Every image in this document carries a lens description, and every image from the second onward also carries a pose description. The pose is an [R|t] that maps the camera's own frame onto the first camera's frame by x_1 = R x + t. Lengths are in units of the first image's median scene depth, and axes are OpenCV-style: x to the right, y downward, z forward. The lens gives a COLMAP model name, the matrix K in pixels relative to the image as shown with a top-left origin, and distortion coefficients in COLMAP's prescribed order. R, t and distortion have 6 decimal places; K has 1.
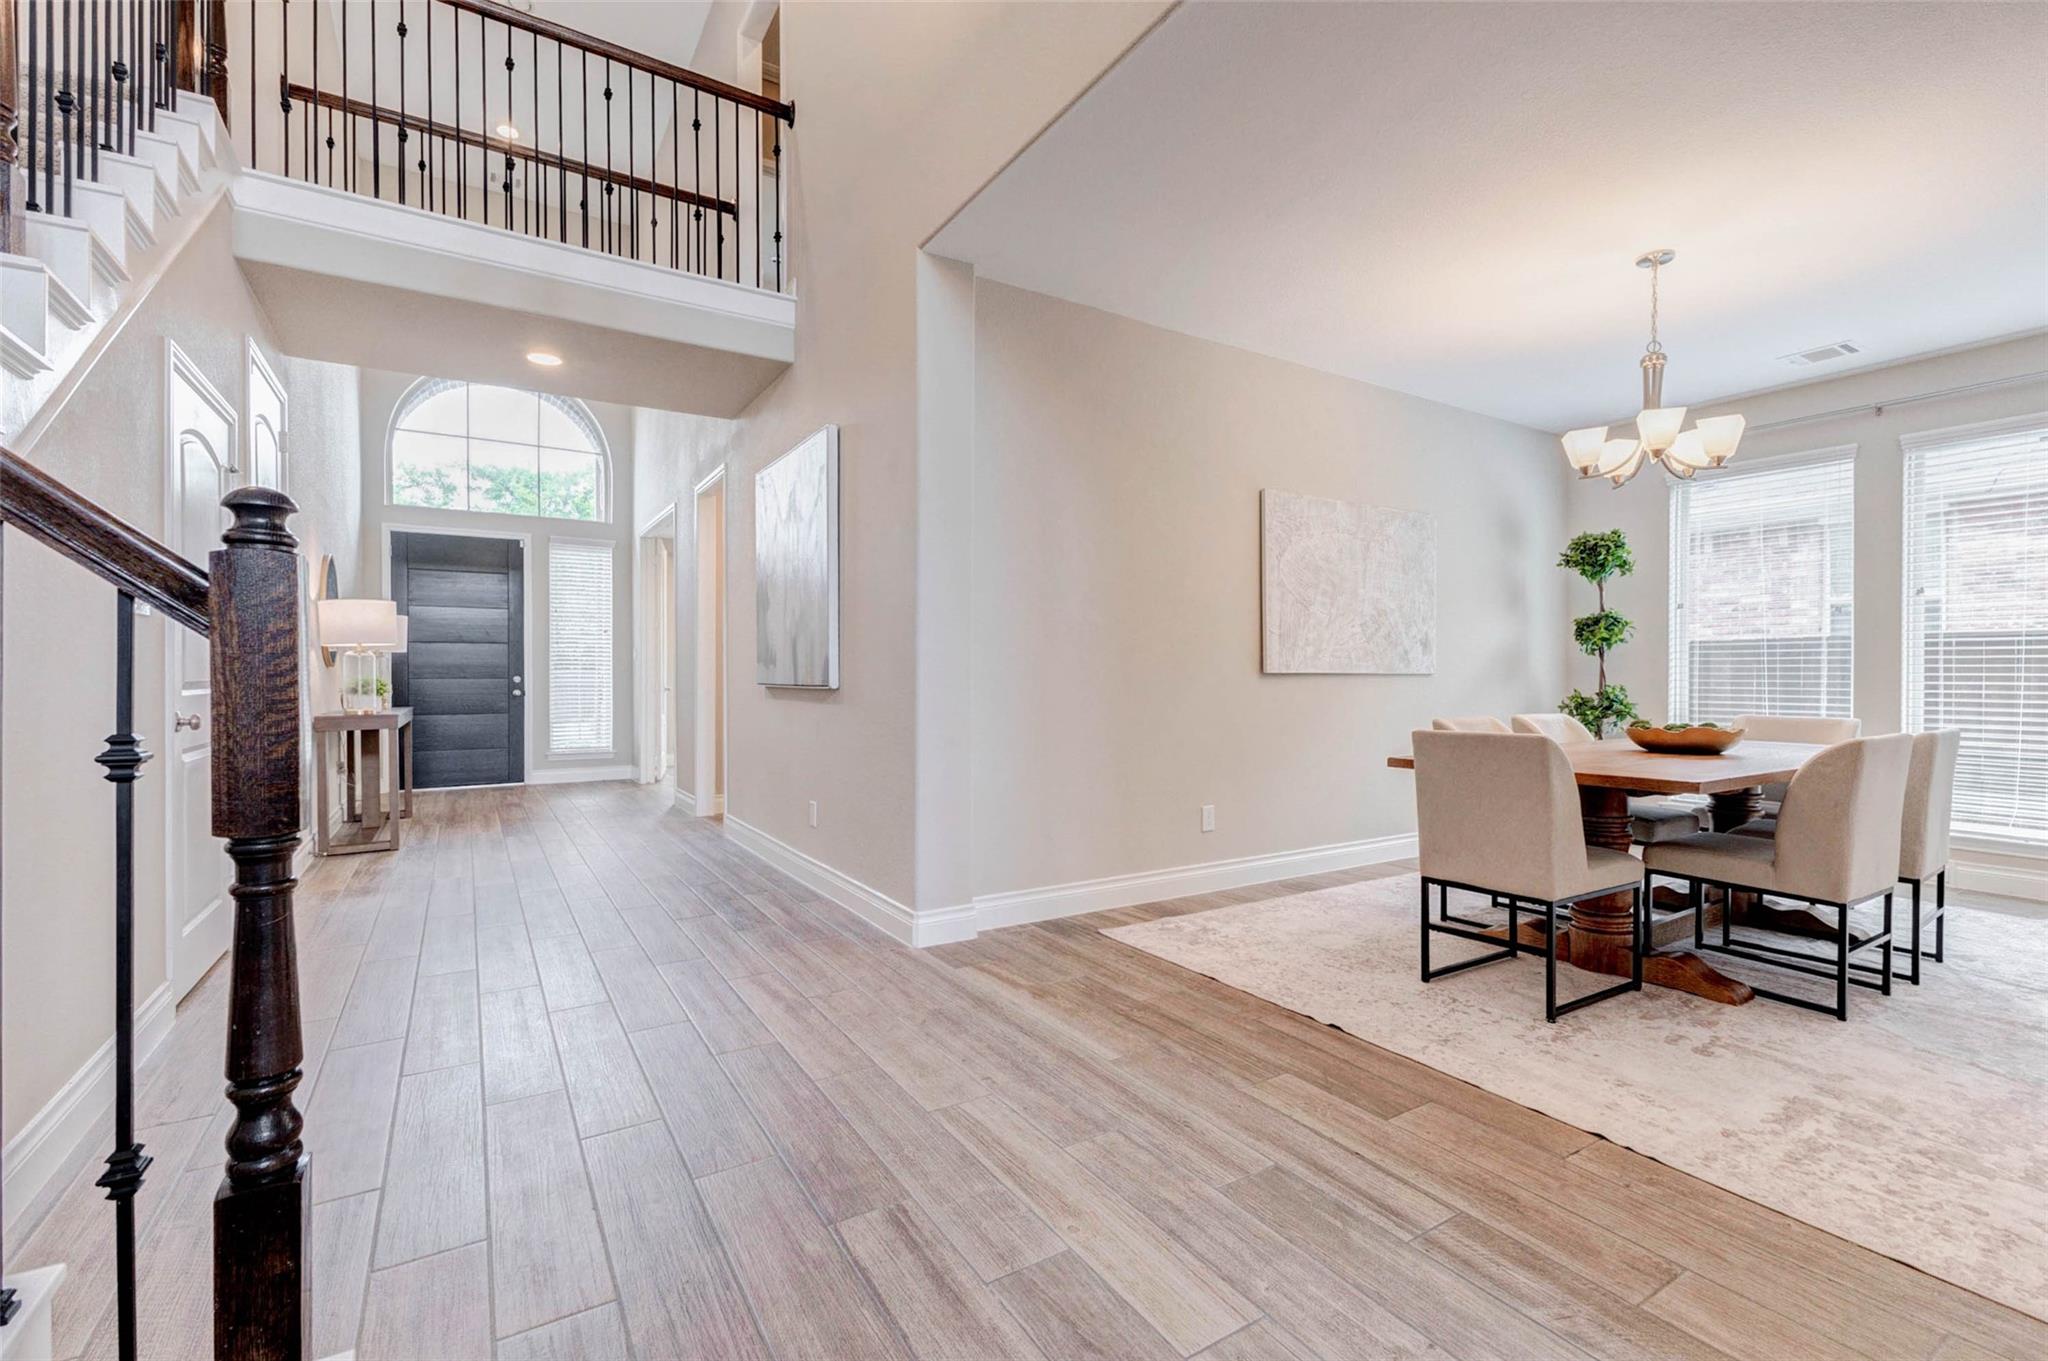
lens RADIAL K [[890.5, 0, 1040.7], [0, 890.5, 673.5], [0, 0, 1]] dist [0.006038, 0.000225]
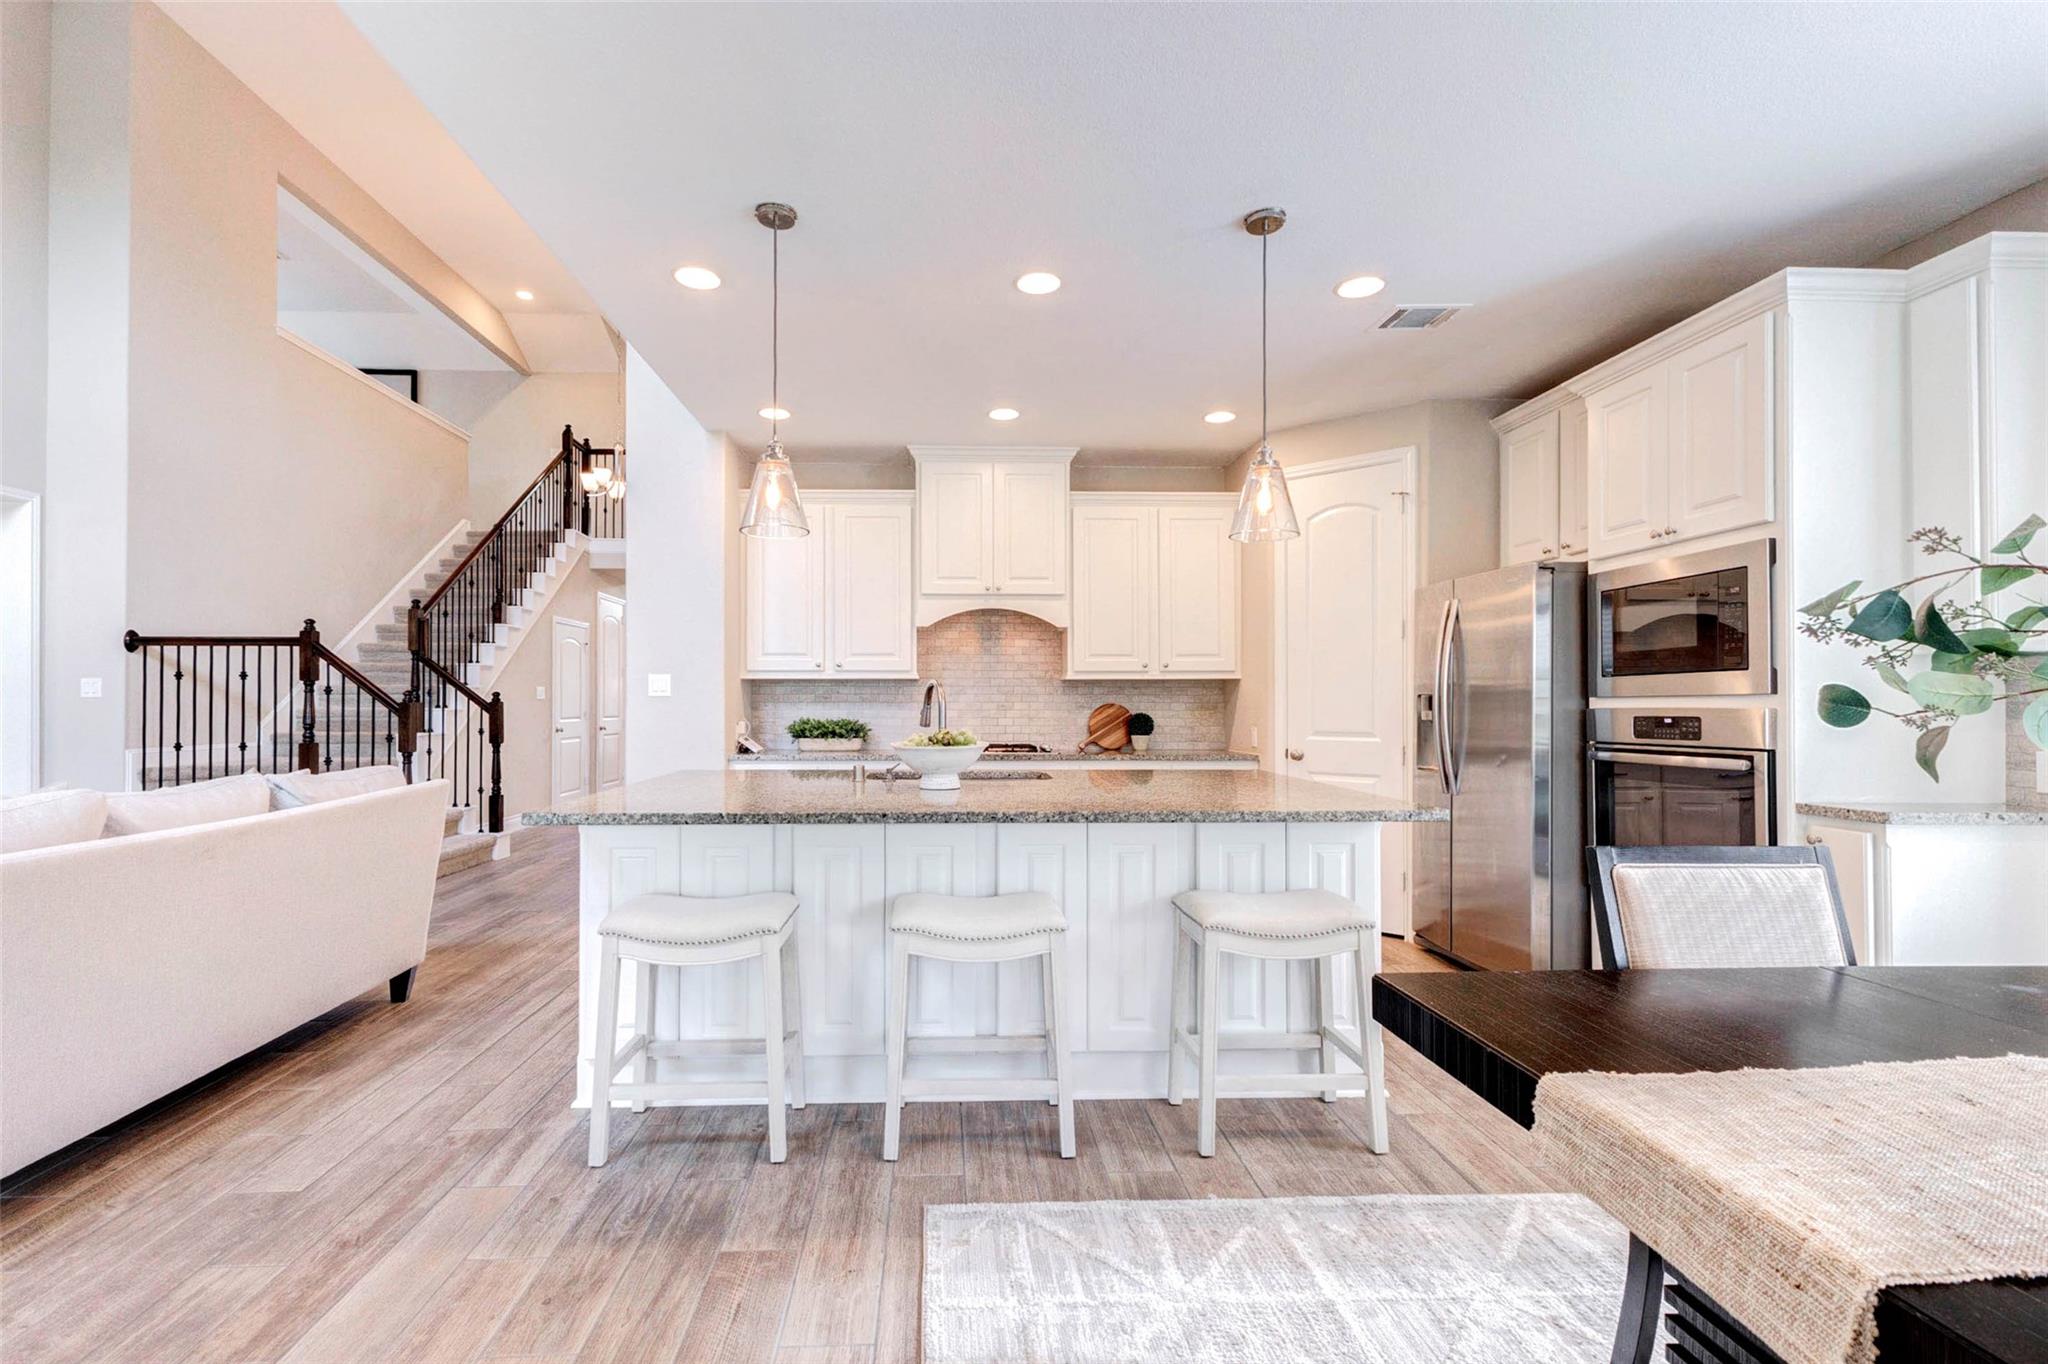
lens RADIAL K [[911.3, 0, 992.6], [0, 911.3, 704.6], [0, 0, 1]] dist [-0.000587, -0.000803]
pose [[0.871948, -0.001029, -0.489598, 2.241198], [-0.001105, 0.999991, -0.004069, -0.035094], [0.489598, 0.004089, 0.871939, -1.225493]]
